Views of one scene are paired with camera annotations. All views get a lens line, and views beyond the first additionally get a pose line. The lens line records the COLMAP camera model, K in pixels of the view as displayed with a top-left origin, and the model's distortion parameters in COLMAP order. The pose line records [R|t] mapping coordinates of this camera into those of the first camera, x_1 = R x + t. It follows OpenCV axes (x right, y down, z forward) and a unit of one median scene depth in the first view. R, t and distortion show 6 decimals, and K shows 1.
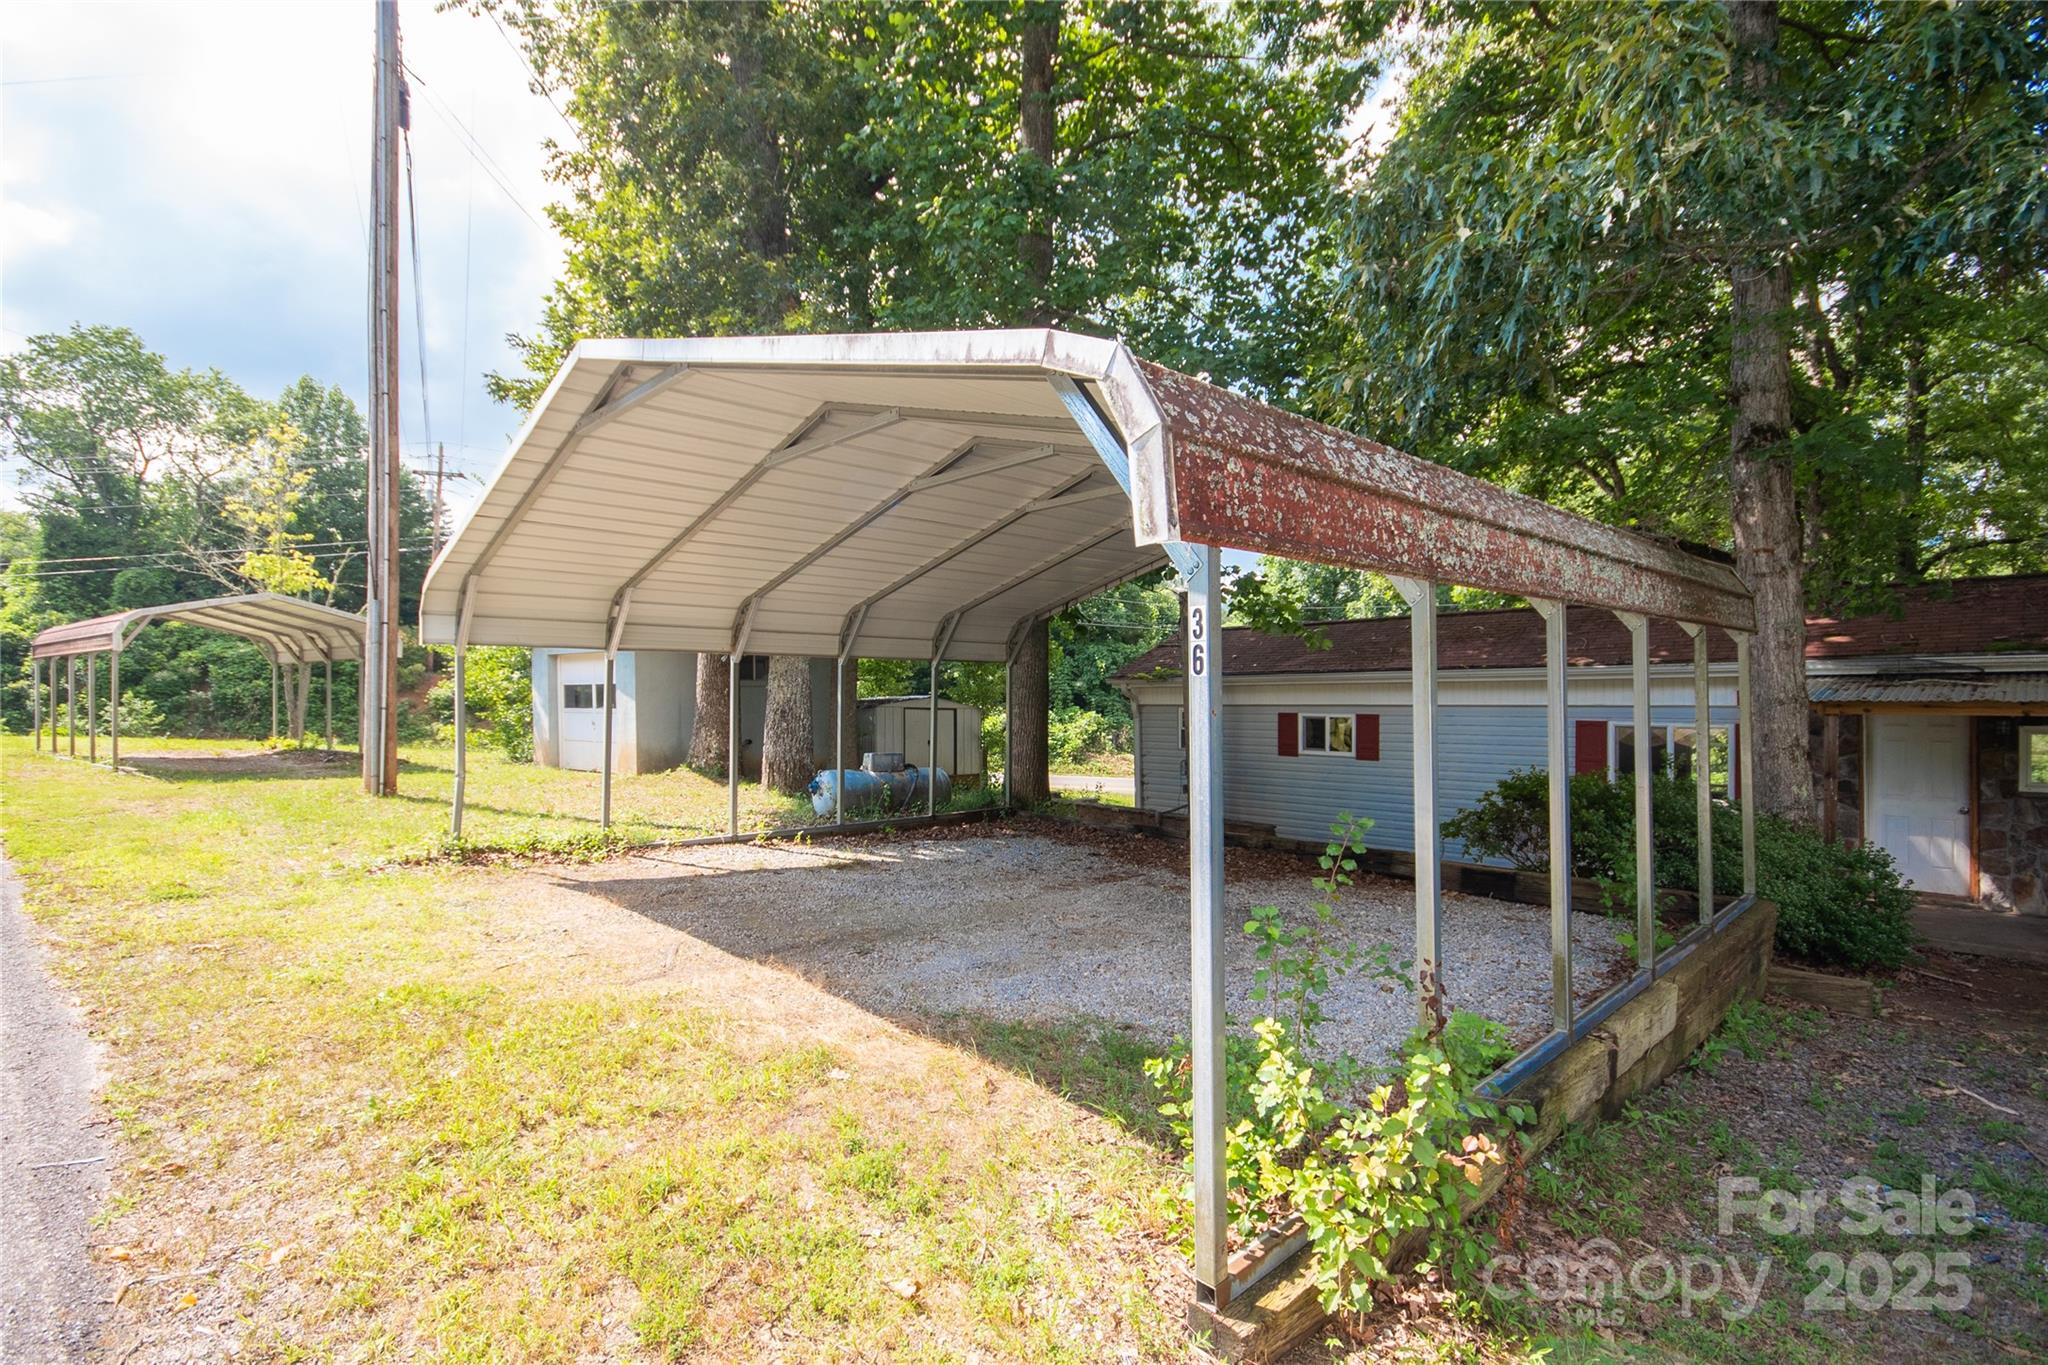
lens RADIAL K [[971.6, 0, 1005.0], [0, 971.6, 683.7], [0, 0, 1]] dist [-0.003900, -0.003165]
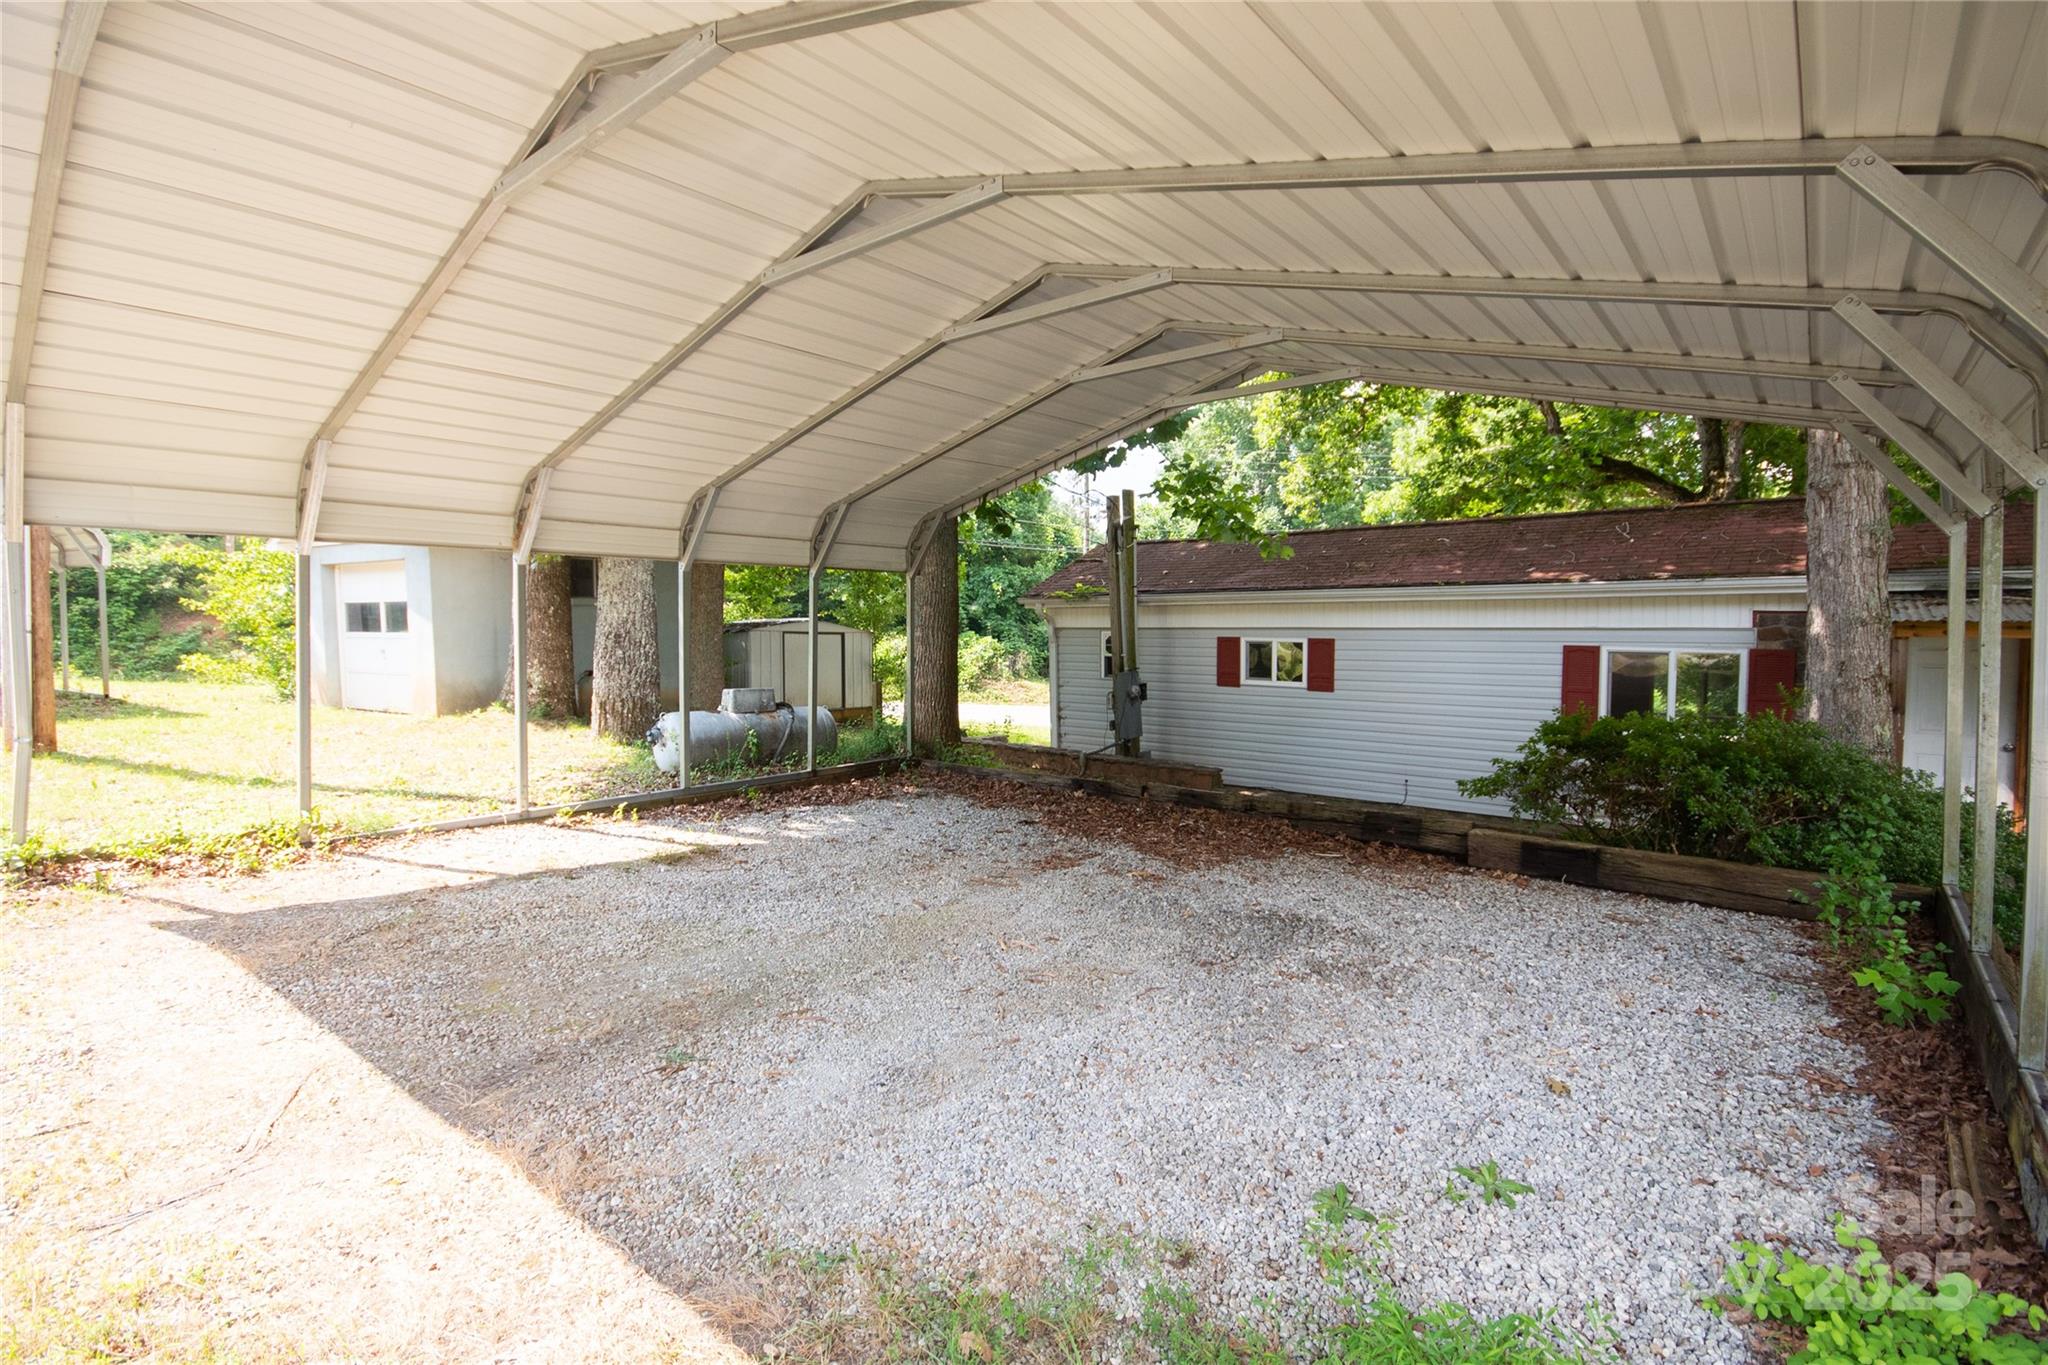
lens RADIAL K [[971.6, 0, 992.2], [0, 971.6, 673.2], [0, 0, 1]] dist [-0.003900, -0.003165]
pose [[0.995040, -0.005070, 0.099350, -0.007615], [-0.001455, 0.997852, 0.065493, 0.007020], [-0.099469, -0.065313, 0.992895, 0.192110]]
